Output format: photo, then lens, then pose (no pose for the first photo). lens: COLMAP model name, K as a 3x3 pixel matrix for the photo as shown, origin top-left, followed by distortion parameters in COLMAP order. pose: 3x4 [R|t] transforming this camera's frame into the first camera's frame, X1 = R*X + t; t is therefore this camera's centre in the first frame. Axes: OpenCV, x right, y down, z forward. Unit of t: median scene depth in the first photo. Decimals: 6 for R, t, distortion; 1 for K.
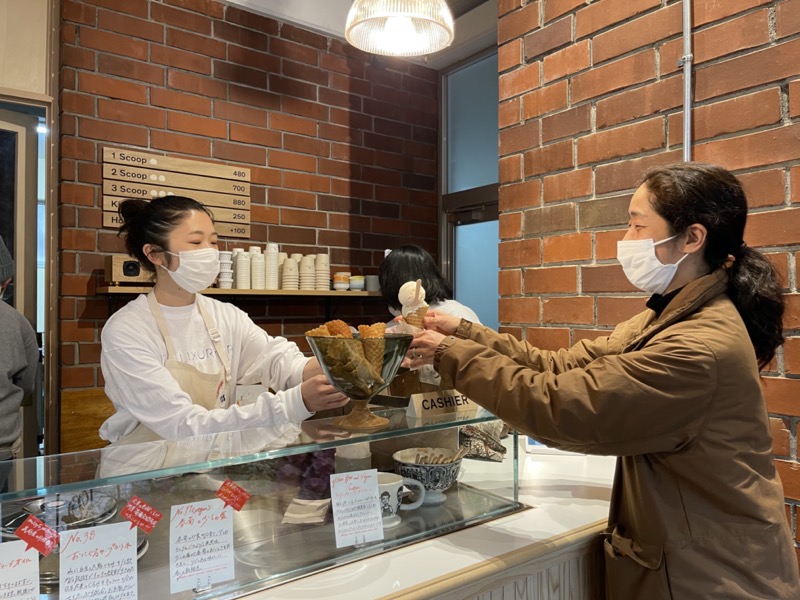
lens RADIAL K [[591.7, 0, 402.9], [0, 591.7, 298.5], [0, 0, 1]] dist [0.063843, -0.095225]
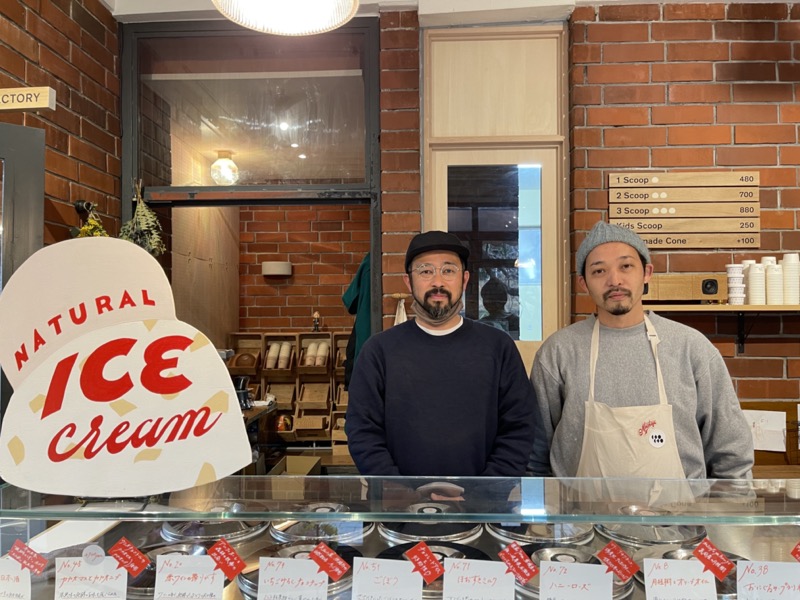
lens RADIAL K [[591.7, 0, 402.9], [0, 591.7, 298.5], [0, 0, 1]] dist [0.063843, -0.095225]
pose [[0.775199, -0.023225, -0.631290, -0.115722], [0.012135, 0.999687, -0.021876, -0.012355], [0.631600, 0.009297, 0.775239, -0.047203]]
